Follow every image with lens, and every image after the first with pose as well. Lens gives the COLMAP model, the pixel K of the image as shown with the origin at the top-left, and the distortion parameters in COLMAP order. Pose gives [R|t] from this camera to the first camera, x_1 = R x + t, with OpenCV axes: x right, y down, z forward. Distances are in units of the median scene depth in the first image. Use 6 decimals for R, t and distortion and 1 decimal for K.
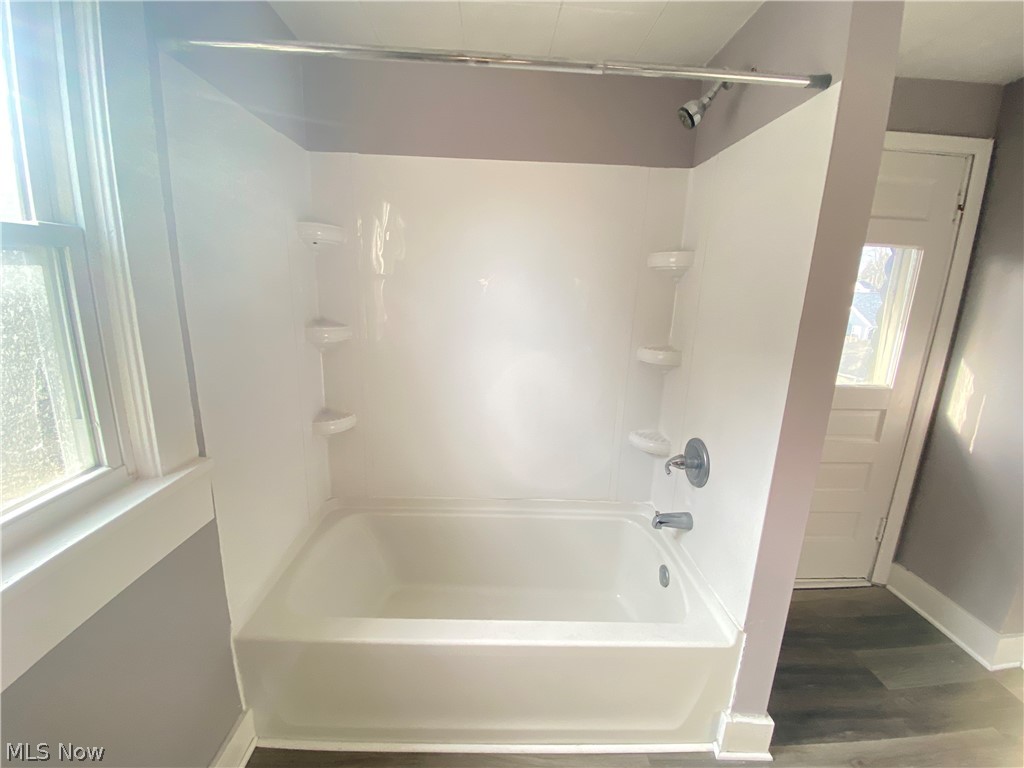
lens RADIAL K [[416.5, 0, 508.8], [0, 416.5, 383.4], [0, 0, 1]] dist [0.021027, -0.020169]
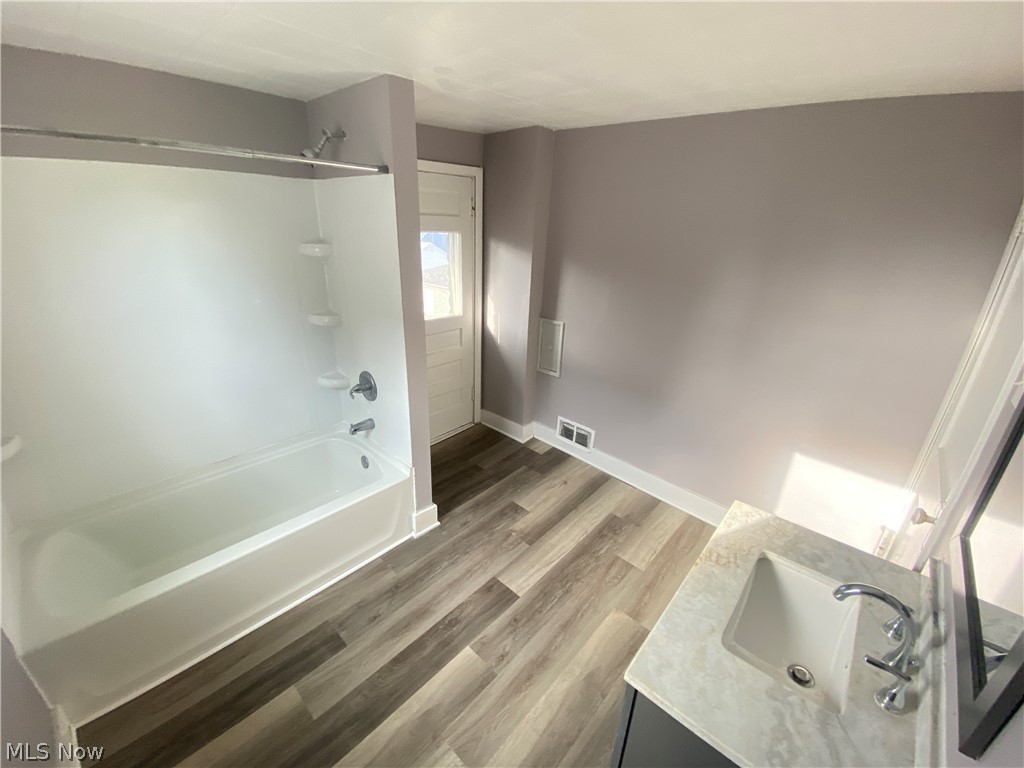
lens RADIAL K [[416.5, 0, 508.8], [0, 416.5, 383.4], [0, 0, 1]] dist [0.021027, -0.020169]
pose [[0.698977, -0.269179, 0.662552, -0.203467], [0.149400, 0.960979, 0.232809, -0.100117], [-0.699365, -0.063743, 0.711917, -0.455254]]
